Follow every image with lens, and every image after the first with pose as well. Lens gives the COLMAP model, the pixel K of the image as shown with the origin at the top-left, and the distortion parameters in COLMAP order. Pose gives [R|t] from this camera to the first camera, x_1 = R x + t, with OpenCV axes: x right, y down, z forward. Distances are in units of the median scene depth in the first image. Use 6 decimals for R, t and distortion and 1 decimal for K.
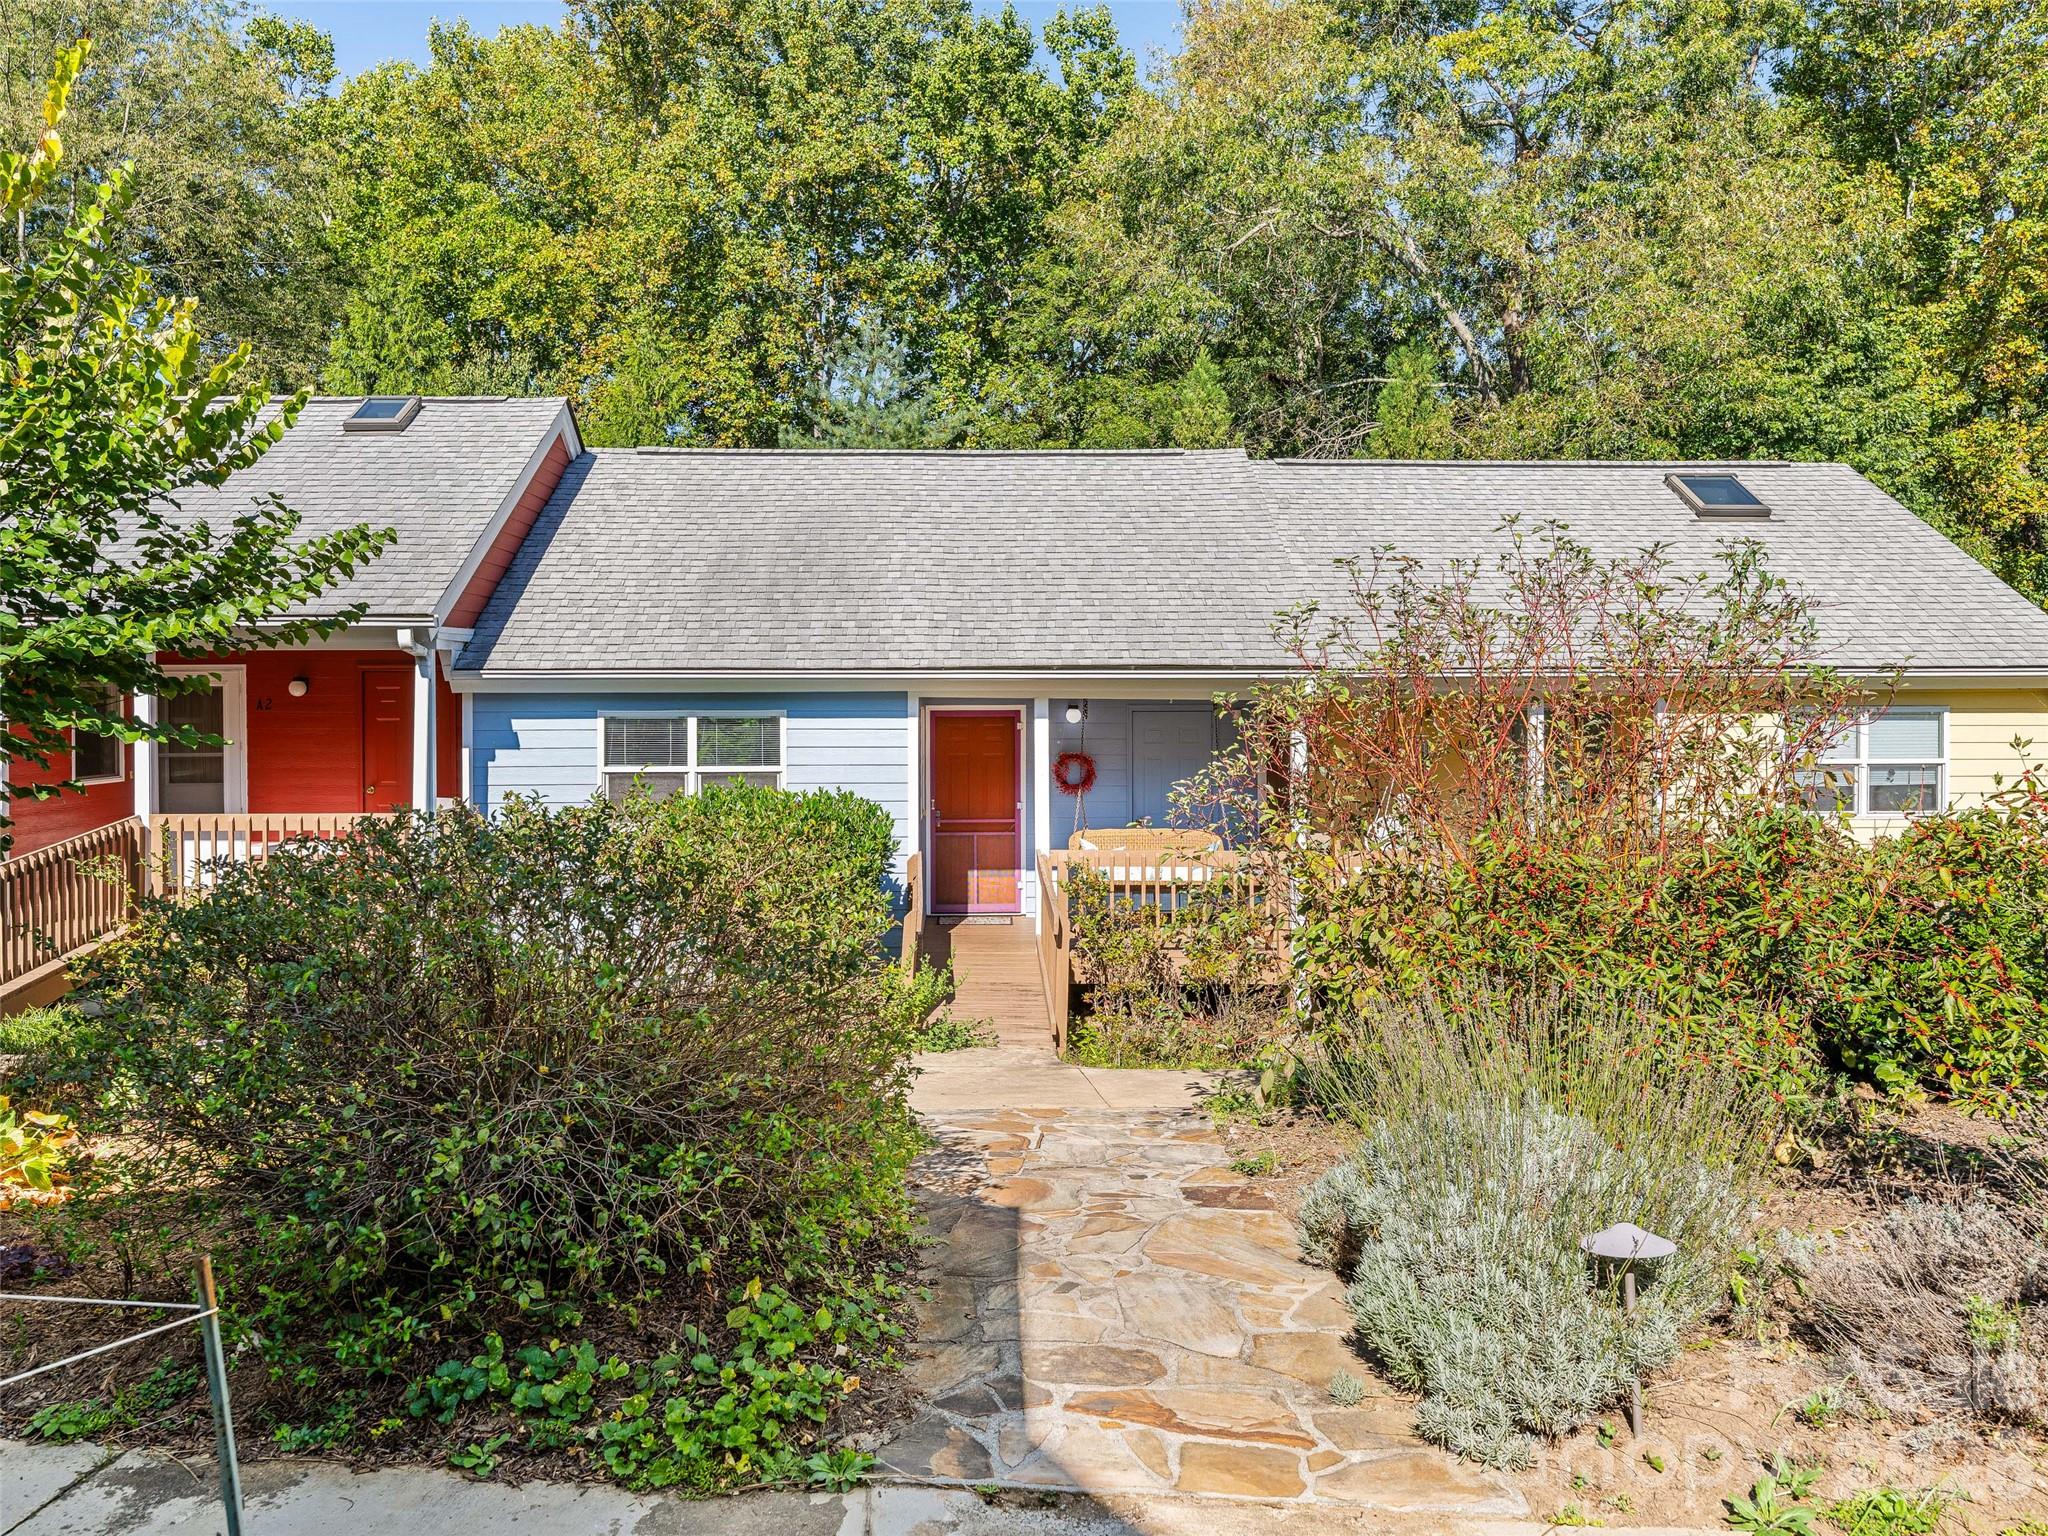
lens RADIAL K [[1522.2, 0, 1023.6], [0, 1522.2, 727.1], [0, 0, 1]] dist [-0.007006, -0.002455]
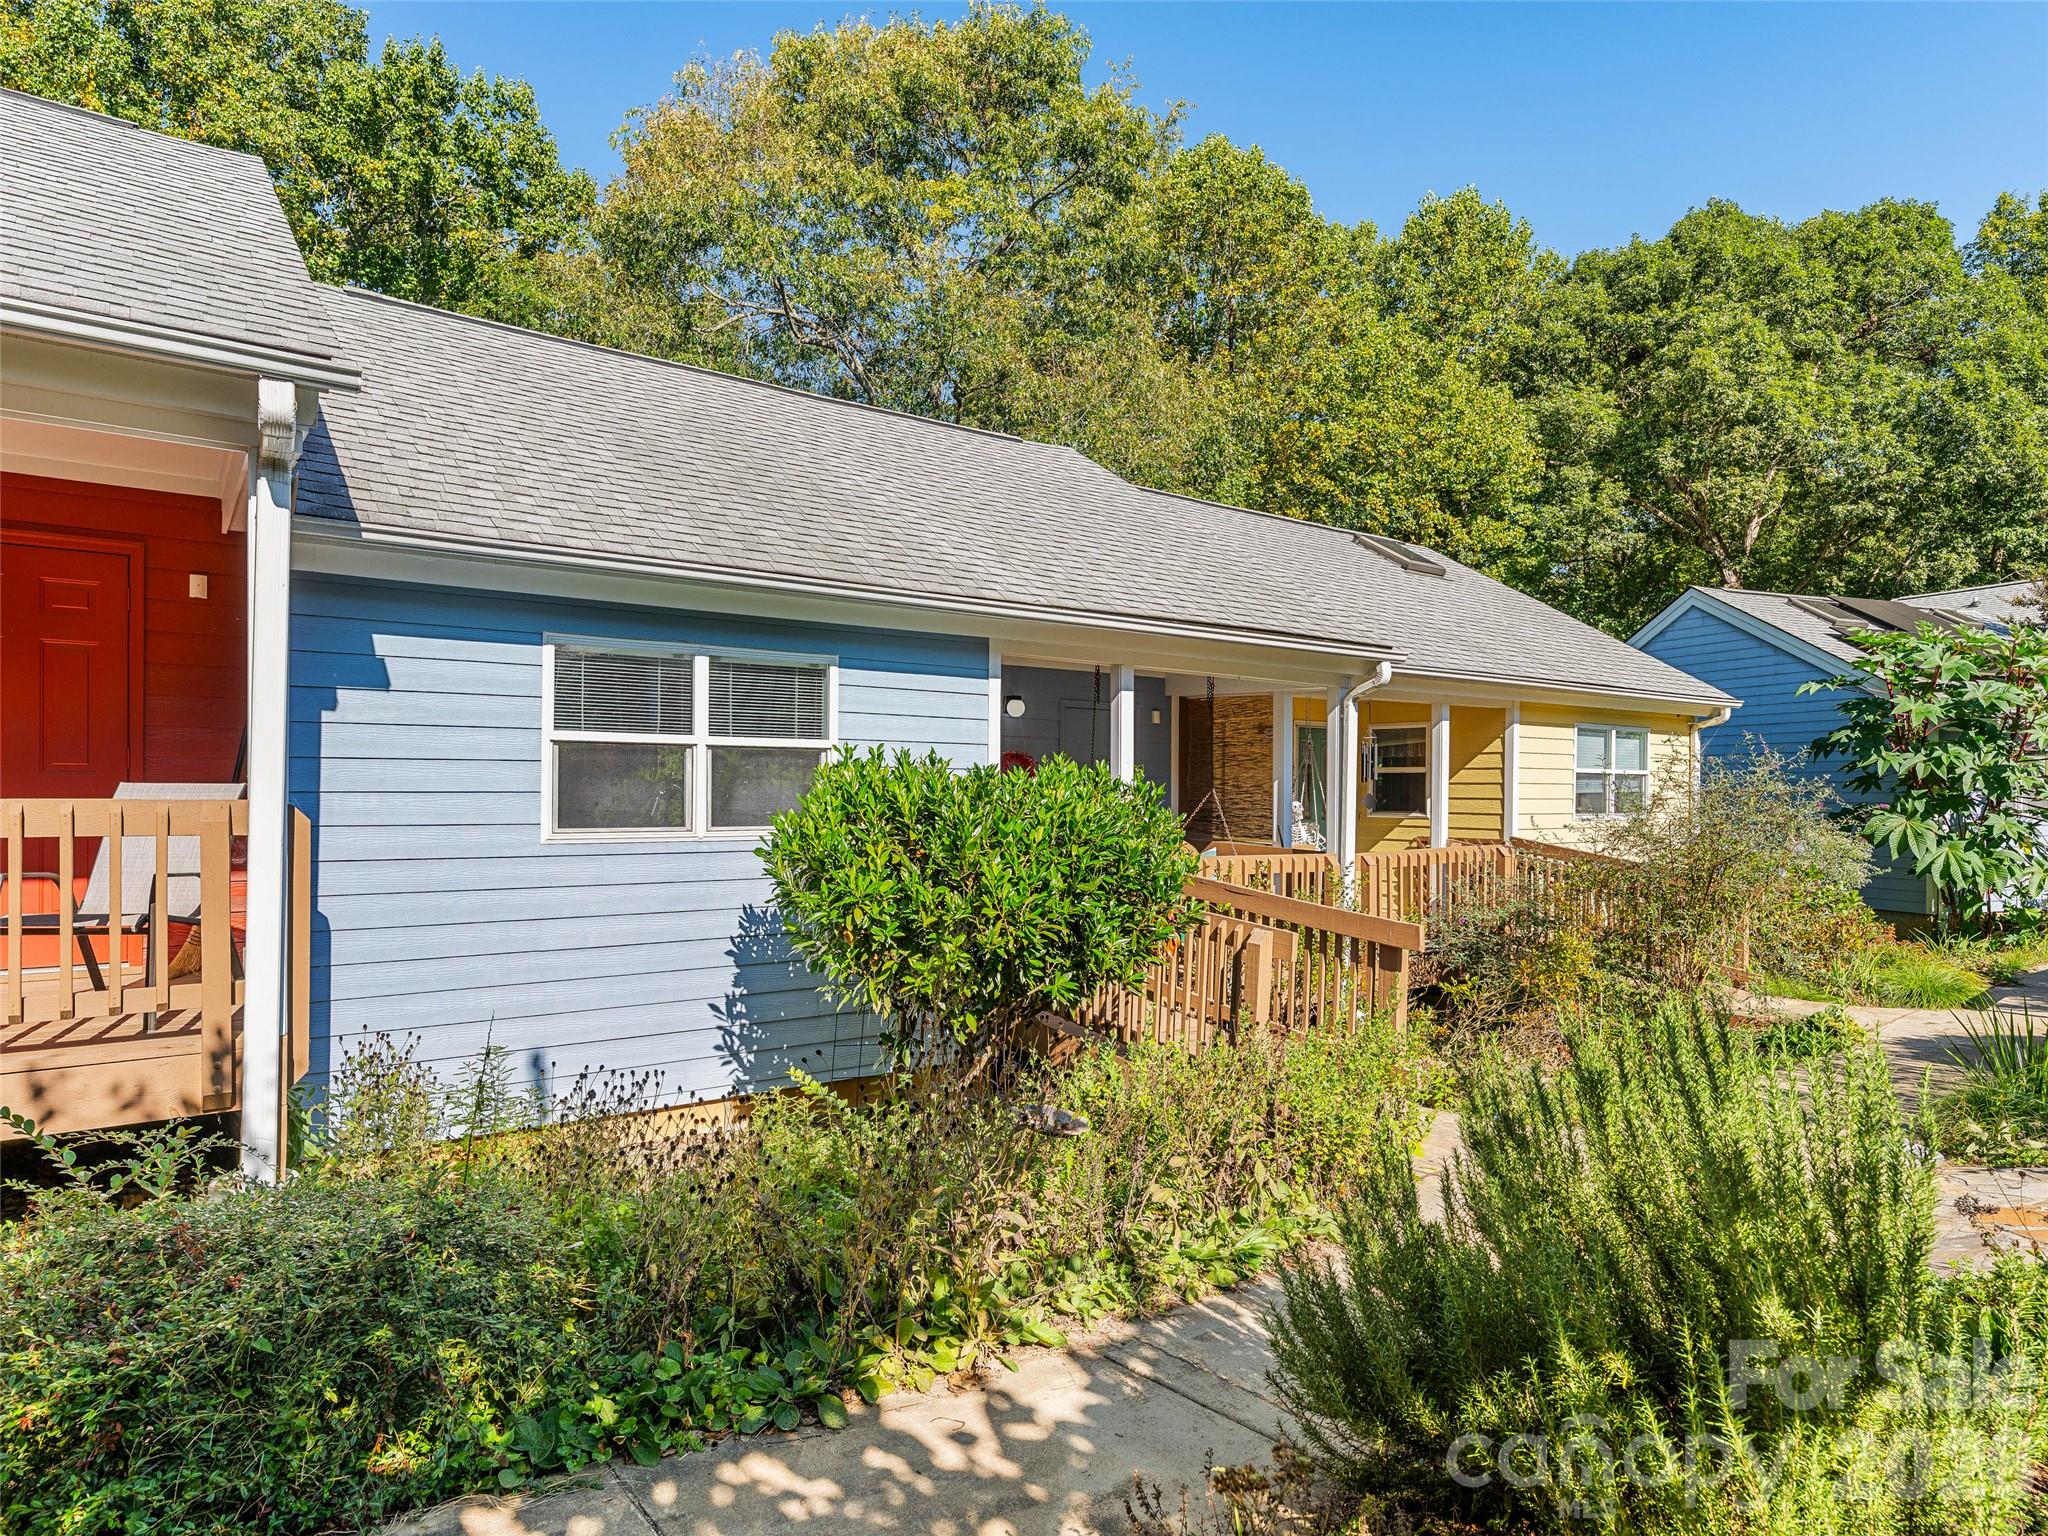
lens RADIAL K [[1185.5, 0, 1026.7], [0, 1185.5, 787.4], [0, 0, 1]] dist [0.002256, 0.001276]
pose [[0.830670, 0.008945, 0.556694, -0.324638], [0.001680, 0.999826, -0.018573, 0.048465], [-0.556763, 0.016363, 0.830510, 0.453186]]
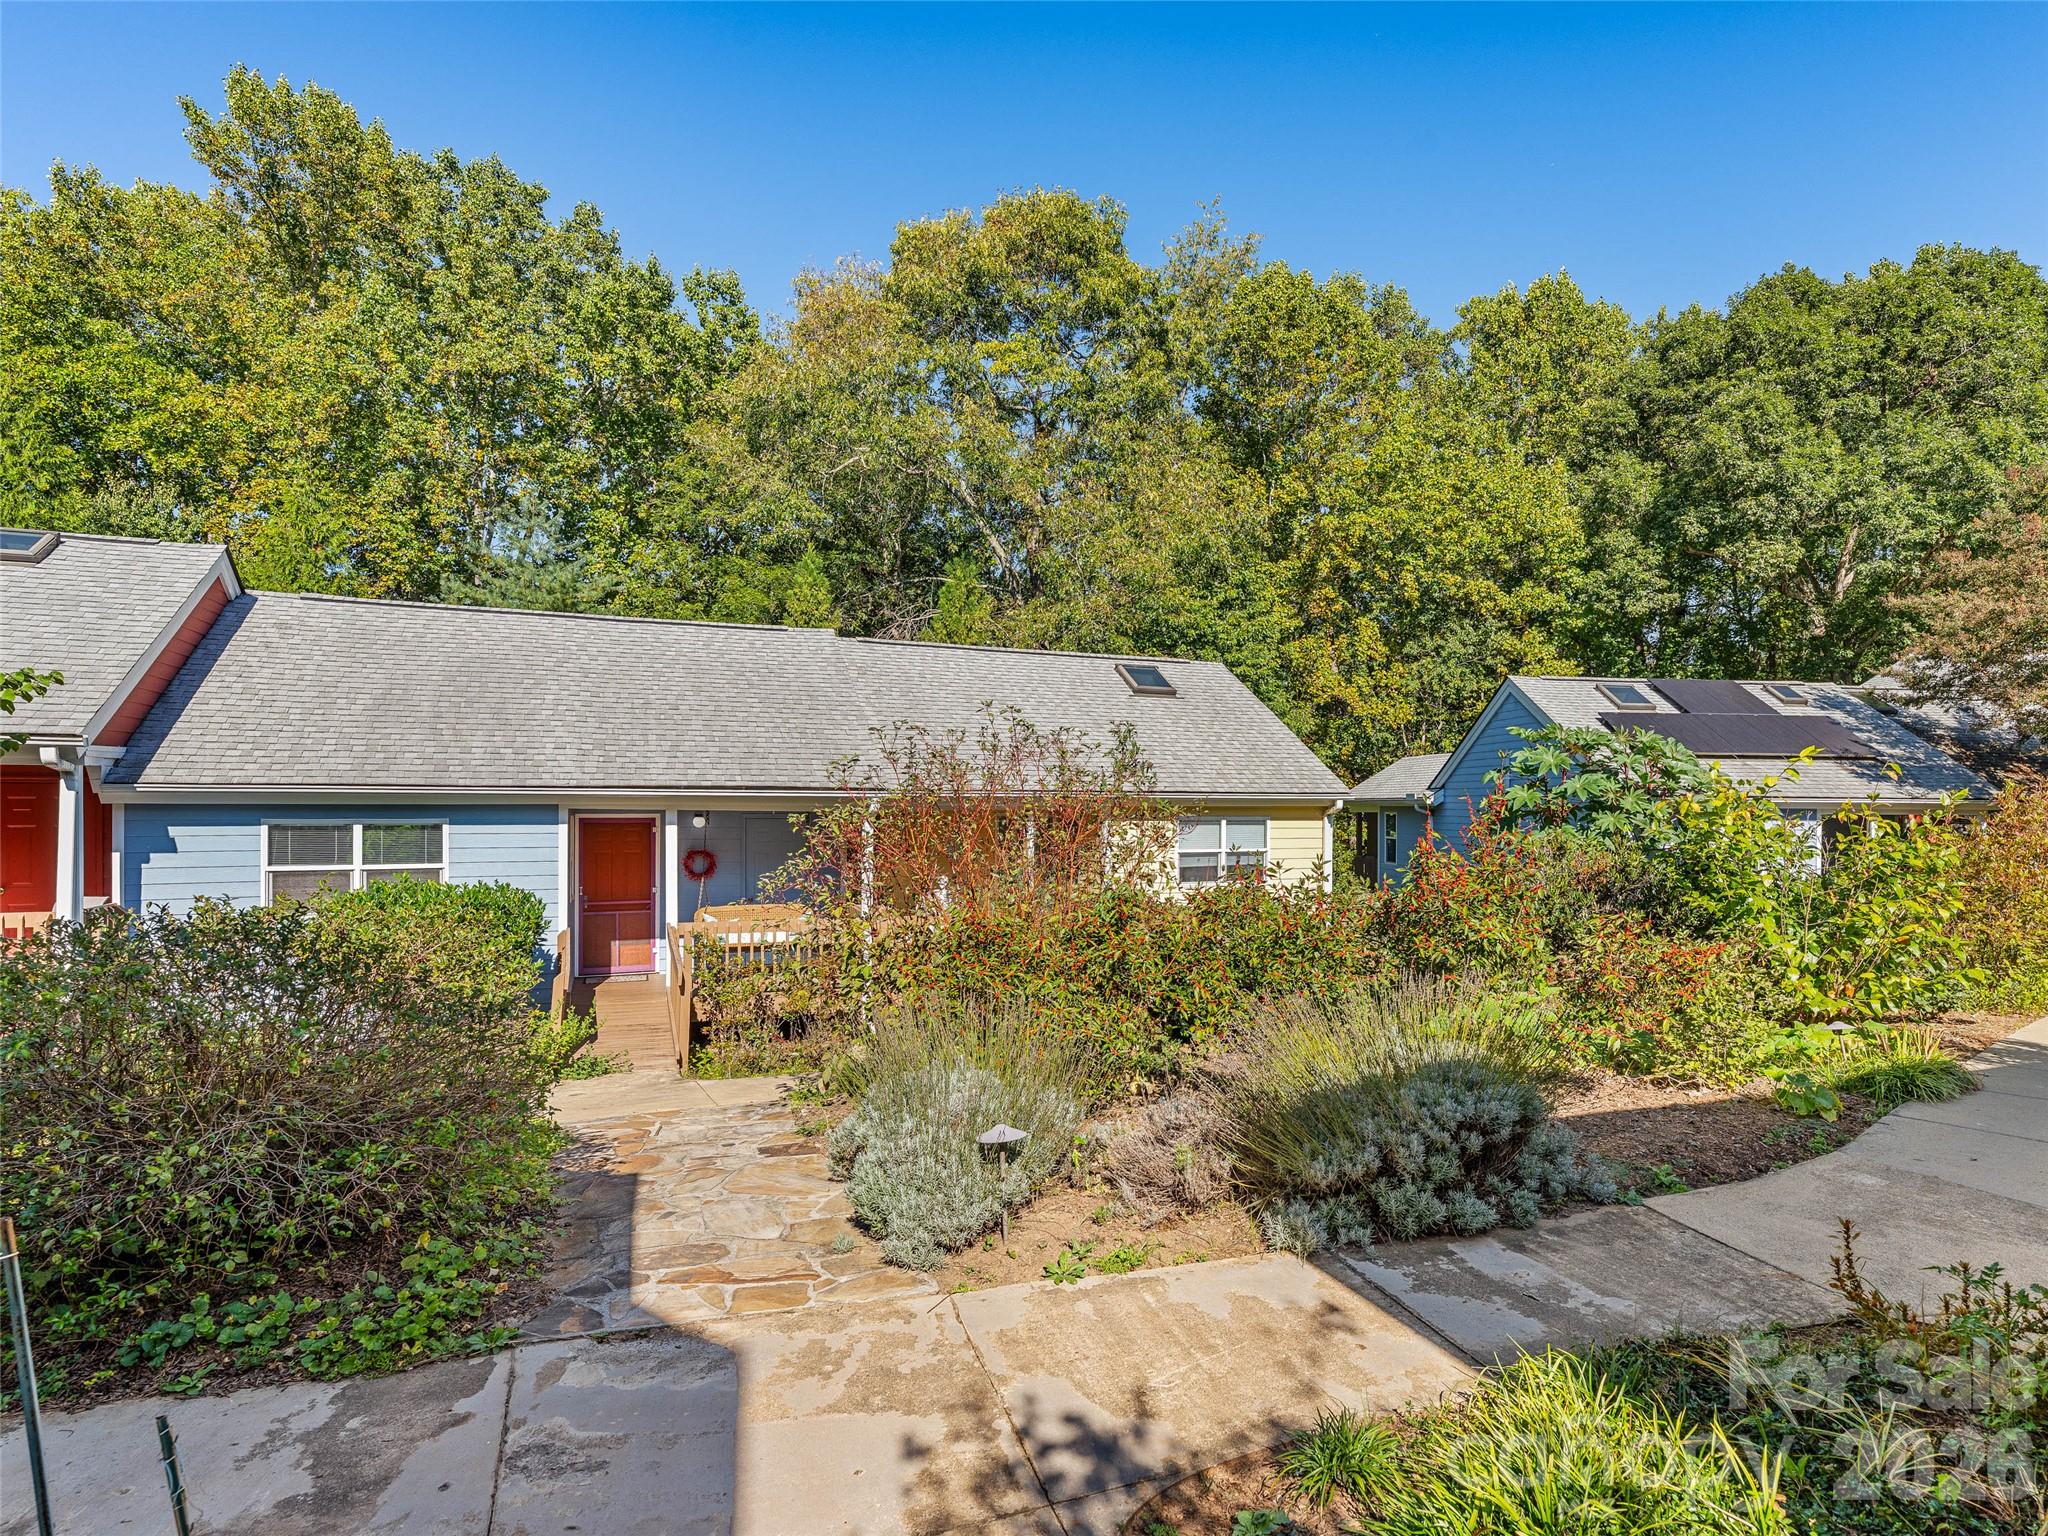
lens RADIAL K [[1122.9, 0, 1147.3], [0, 1122.9, 810.4], [0, 0, 1]] dist [0.006735, 0.002805]
pose [[0.920123, 0.003377, 0.391615, 0.008377], [0.001098, 0.999937, -0.011201, -0.006072], [-0.391628, 0.010736, 0.920061, -0.065082]]
